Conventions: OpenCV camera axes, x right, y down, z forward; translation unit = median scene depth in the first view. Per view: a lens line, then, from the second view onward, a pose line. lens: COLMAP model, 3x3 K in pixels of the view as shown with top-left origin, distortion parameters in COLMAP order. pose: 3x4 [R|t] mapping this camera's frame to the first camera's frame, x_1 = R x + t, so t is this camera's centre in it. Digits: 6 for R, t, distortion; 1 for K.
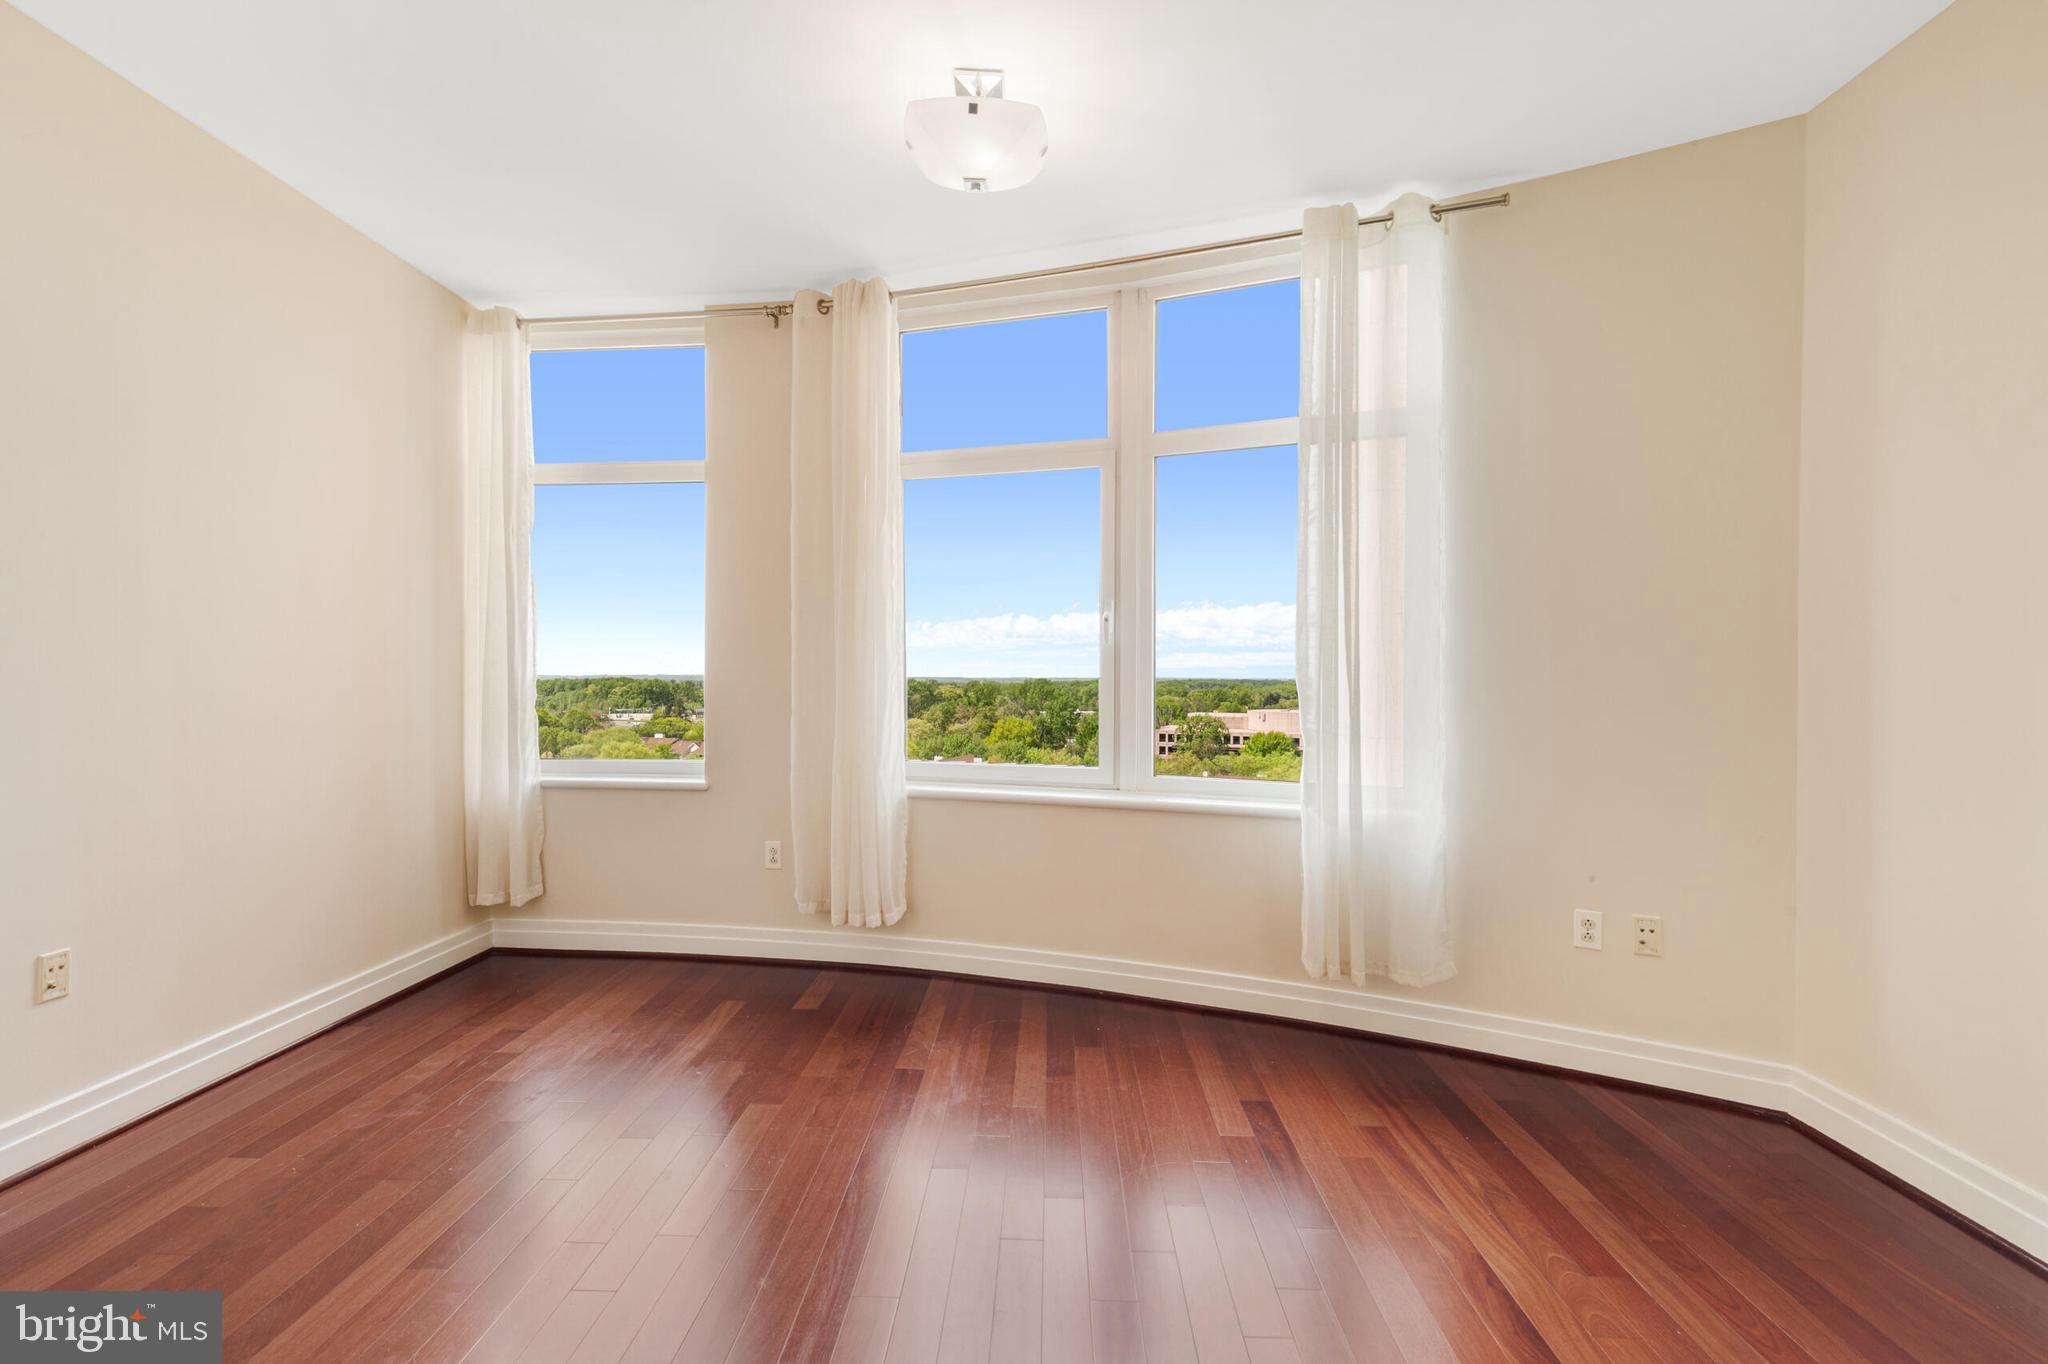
lens RADIAL K [[921.6, 0, 1016.0], [0, 921.6, 681.5], [0, 0, 1]] dist [0.007517, -0.002175]
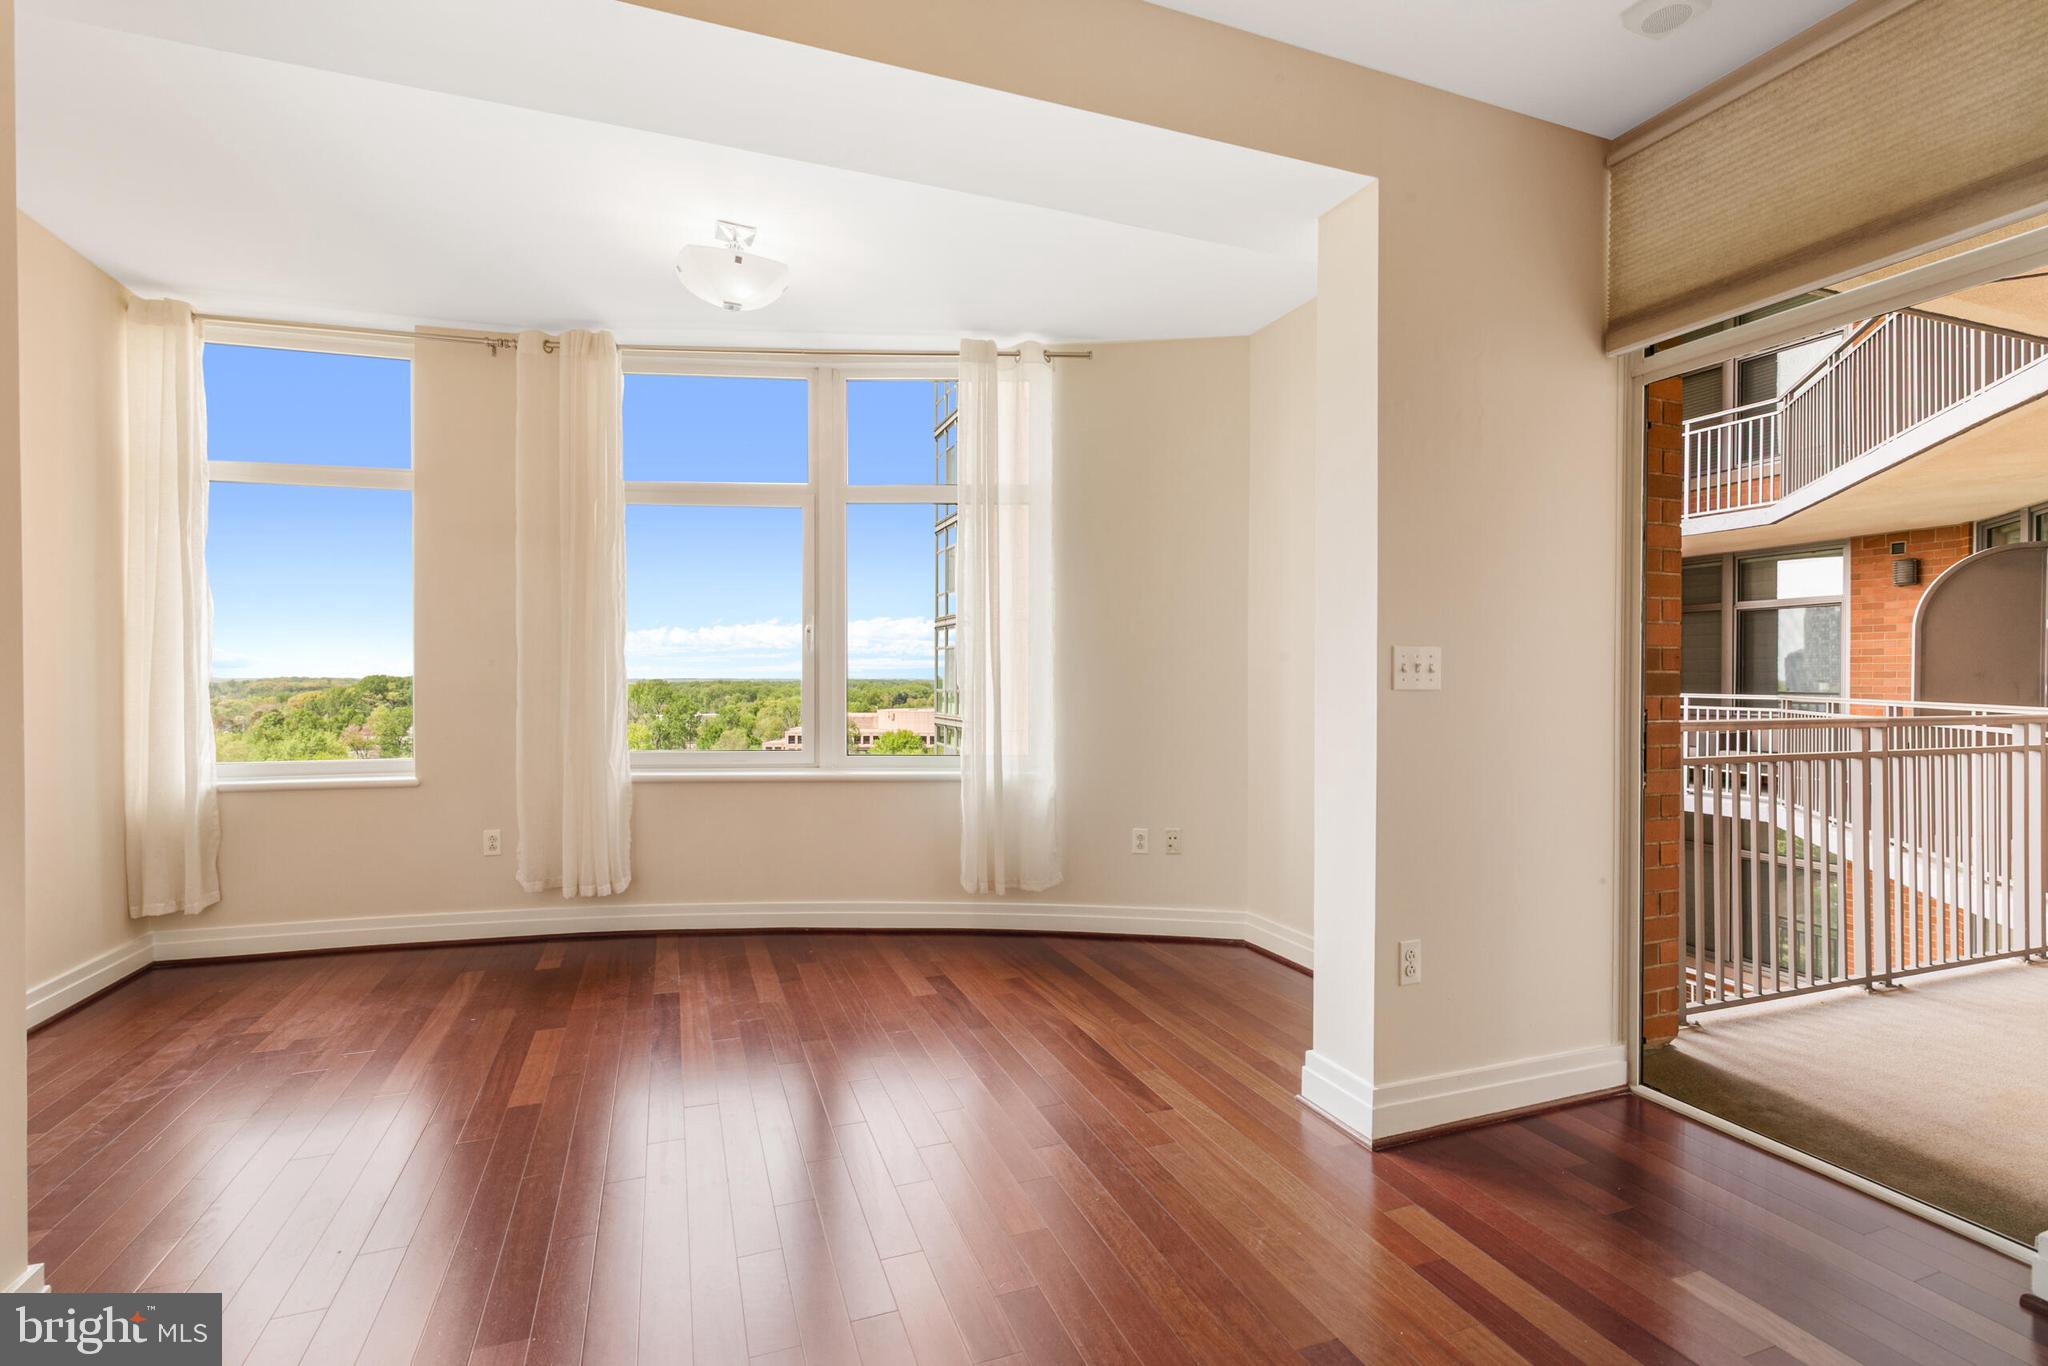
lens RADIAL K [[921.6, 0, 1011.8], [0, 921.6, 676.1], [0, 0, 1]] dist [0.007517, -0.002175]
pose [[0.924943, -0.002577, 0.380096, -0.123998], [0.004835, 0.999976, -0.004986, 0.001158], [-0.380074, 0.006450, 0.924934, -0.261960]]
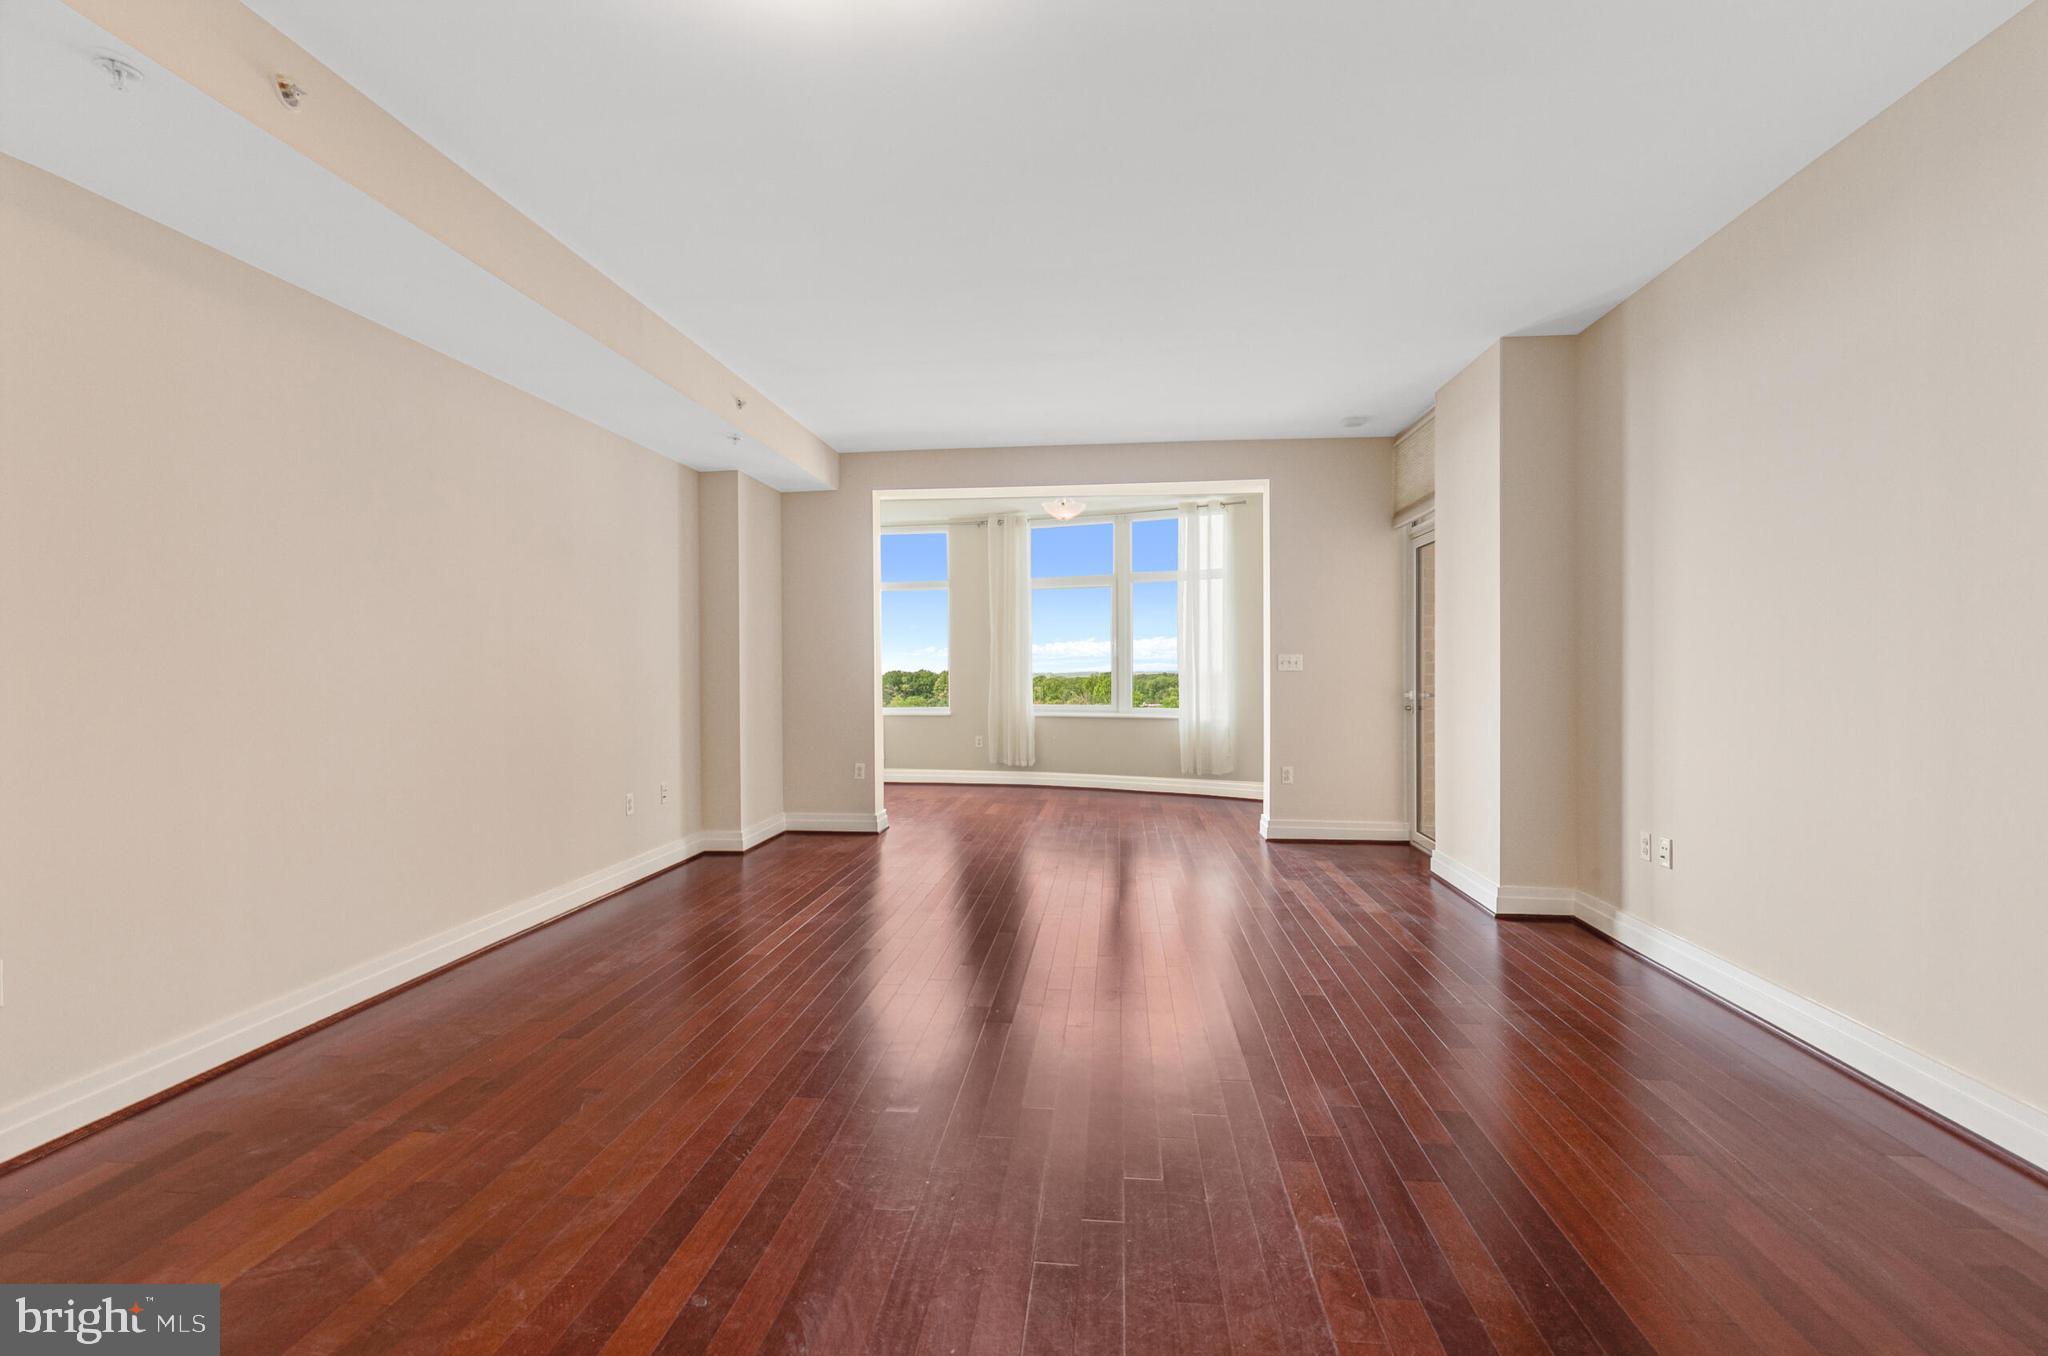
lens RADIAL K [[921.6, 0, 1021.8], [0, 921.6, 689.0], [0, 0, 1]] dist [0.007517, -0.002175]
pose [[0.997197, -0.008451, -0.074340, 0.034574], [0.009483, 0.999863, 0.013543, 0.015168], [0.074216, -0.014210, 0.997141, -1.595835]]
